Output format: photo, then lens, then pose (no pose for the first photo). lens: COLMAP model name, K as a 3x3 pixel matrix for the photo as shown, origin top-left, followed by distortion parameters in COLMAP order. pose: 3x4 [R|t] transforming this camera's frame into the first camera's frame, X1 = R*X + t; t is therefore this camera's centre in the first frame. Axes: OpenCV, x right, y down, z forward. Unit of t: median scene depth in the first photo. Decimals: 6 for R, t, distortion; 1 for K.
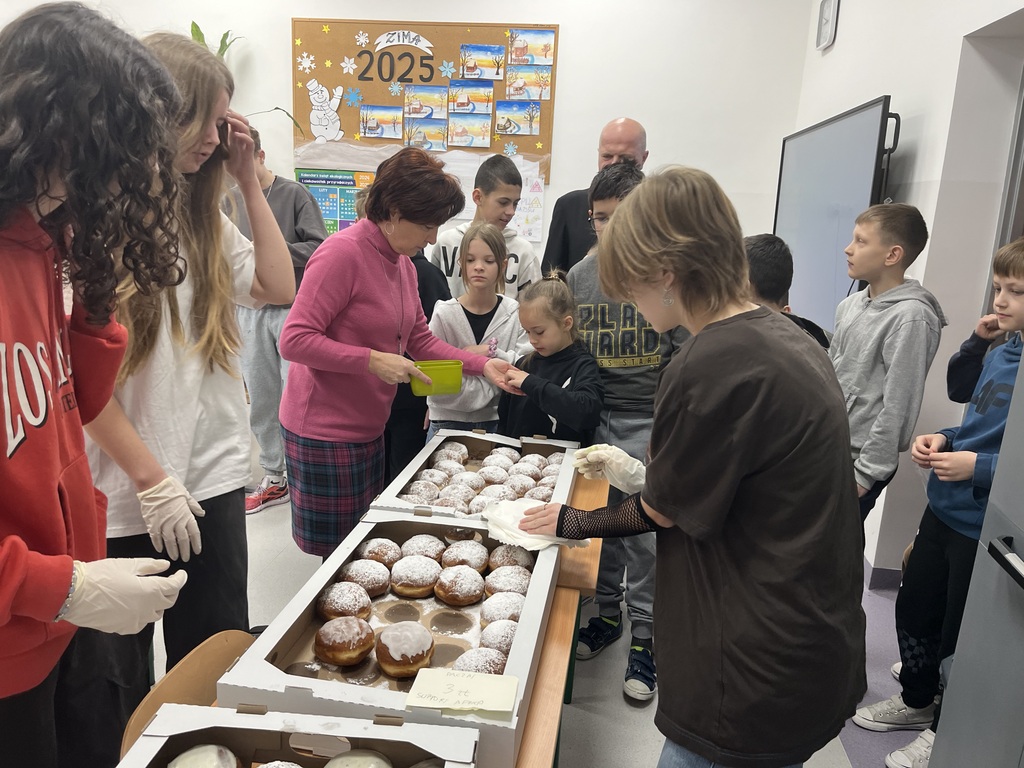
lens RADIAL K [[785.3, 0, 504.4], [0, 785.3, 377.6], [0, 0, 1]] dist [0.010709, -0.001690]
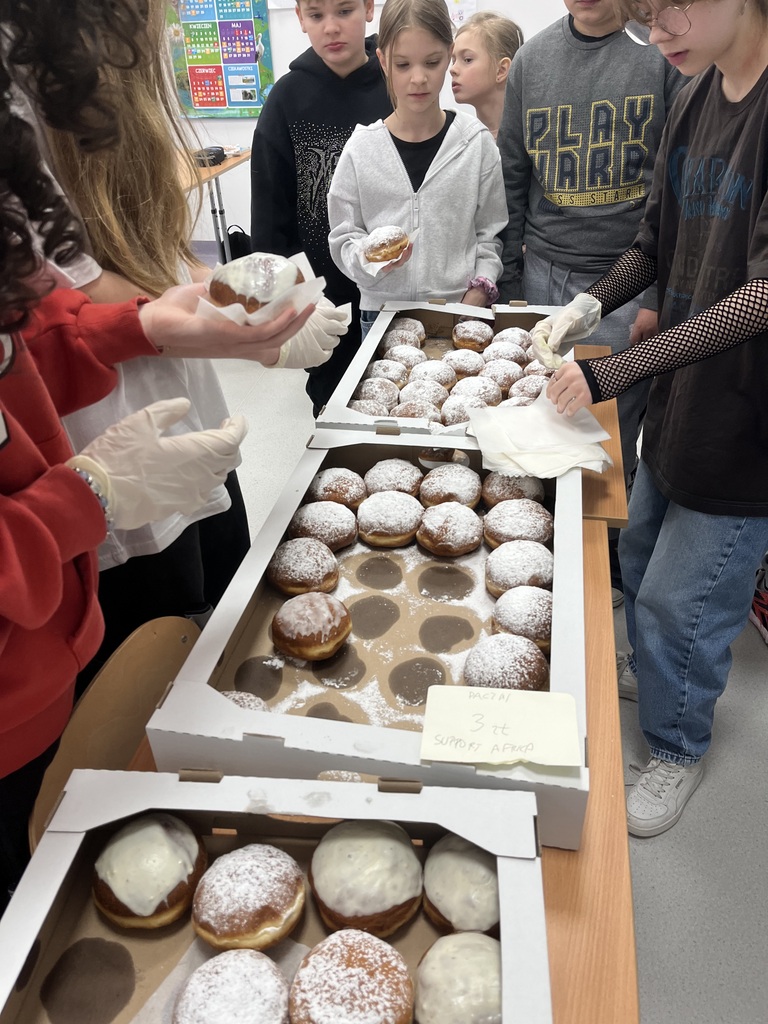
lens RADIAL K [[779.7, 0, 381.4], [0, 779.7, 517.2], [0, 0, 1]] dist [0.089792, -0.143090]
pose [[0.996586, -0.051463, -0.064563, -0.067788], [0.071084, 0.932580, 0.353894, -0.014606], [0.041998, -0.357275, 0.933054, 0.281482]]
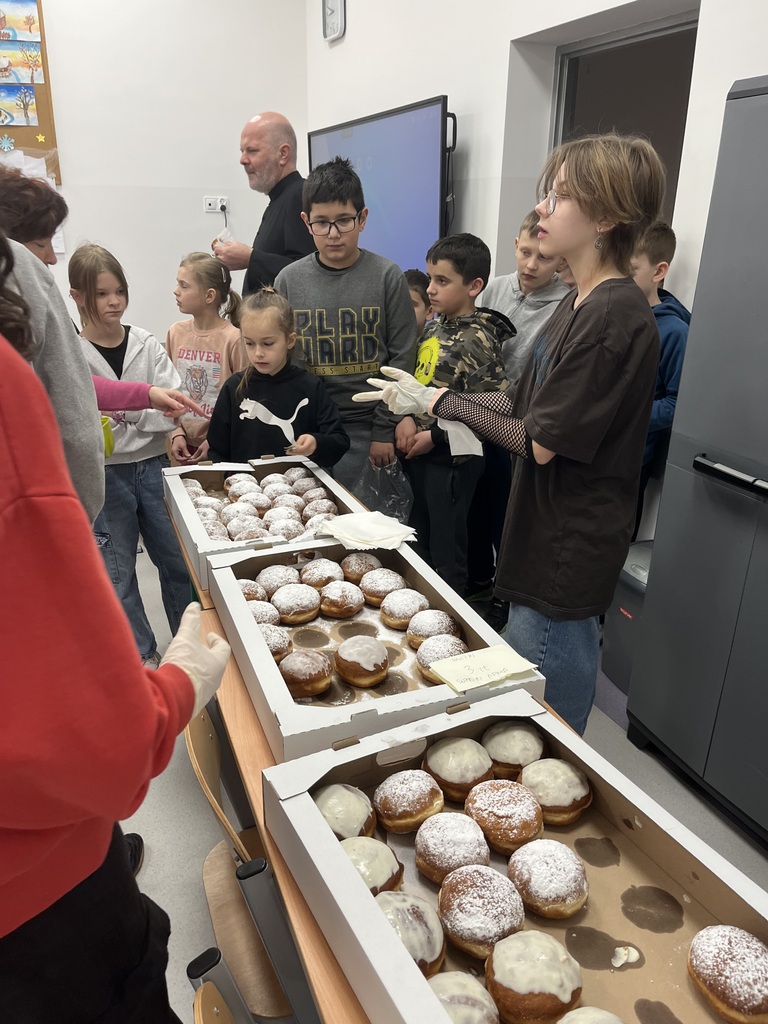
lens RADIAL K [[779.7, 0, 381.4], [0, 779.7, 517.2], [0, 0, 1]] dist [0.089792, -0.143090]
pose [[0.851784, -0.221388, 0.474817, -0.447646], [0.140754, 0.969708, 0.199634, -0.040188], [-0.504630, -0.103213, 0.857144, 0.081255]]
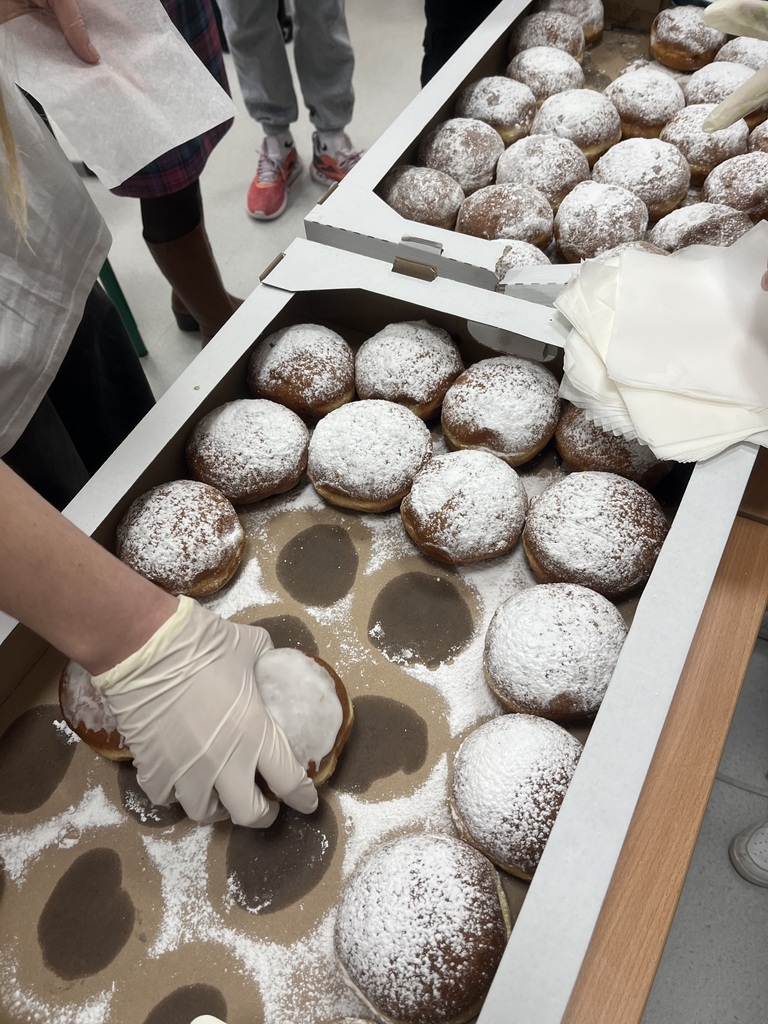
lens RADIAL K [[784.5, 0, 384.0], [0, 784.5, 512.0], [0, 0, 1]] dist [0.059127, -0.103457]
pose [[0.944091, 0.190880, -0.268808, 0.012039], [0.044135, 0.734832, 0.676812, -0.005994], [0.326718, -0.650836, 0.685323, 0.658074]]
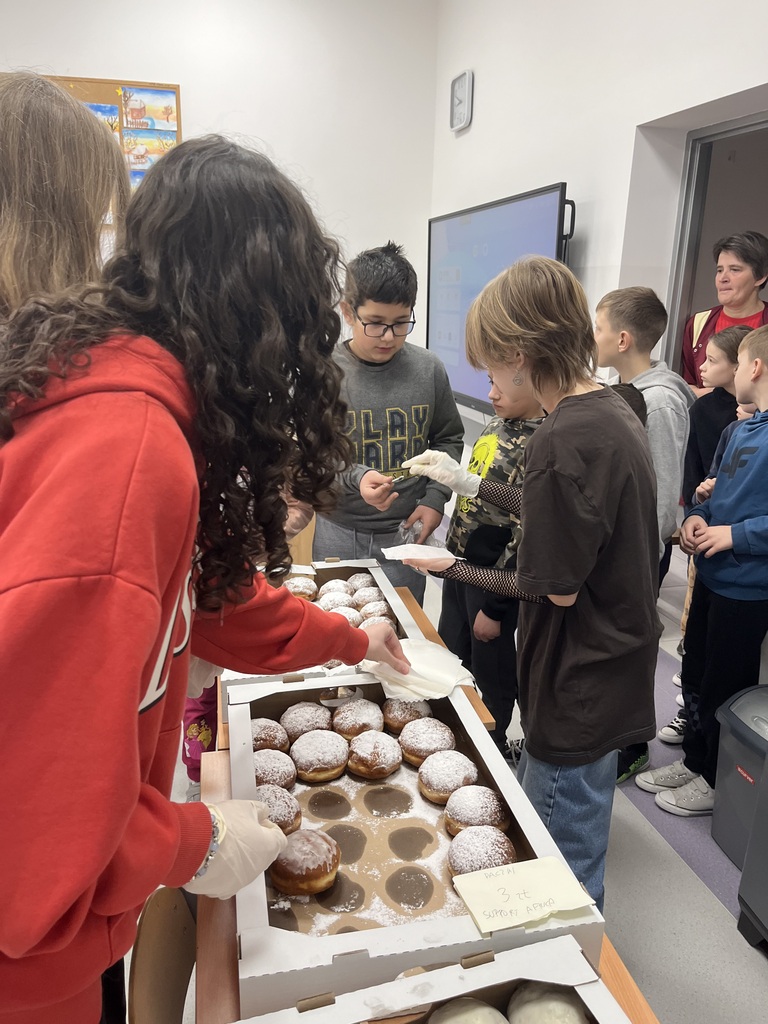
lens RADIAL K [[785.5, 0, 388.7], [0, 785.5, 515.1], [0, 0, 1]] dist [0.007475, -0.000101]
pose [[0.923709, -0.125396, 0.361992, -0.302603], [0.097915, 0.990805, 0.093367, -0.075930], [-0.370371, -0.050800, 0.927494, 0.177292]]
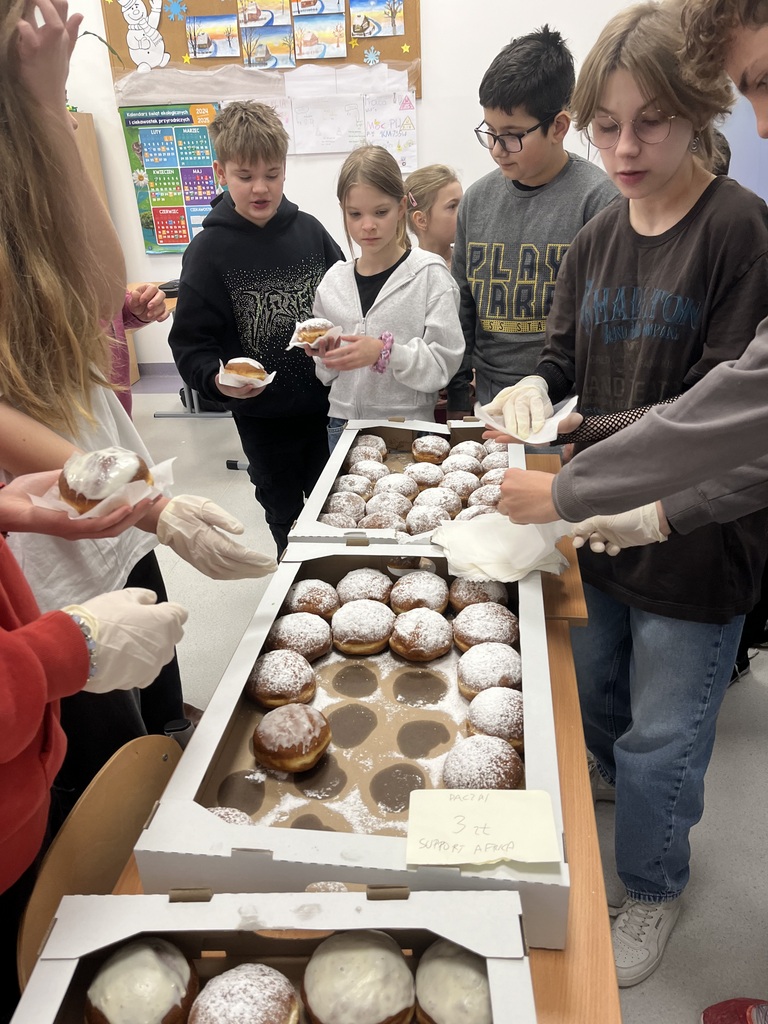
lens RADIAL K [[776.9, 0, 384.0], [0, 776.9, 512.0], [0, 0, 1]] dist [0.084078, -0.127440]
pose [[0.995373, -0.096033, -0.003038, -0.073479], [0.094246, 0.969719, 0.225307, -0.031107], [-0.018691, -0.224551, 0.974283, 0.249752]]
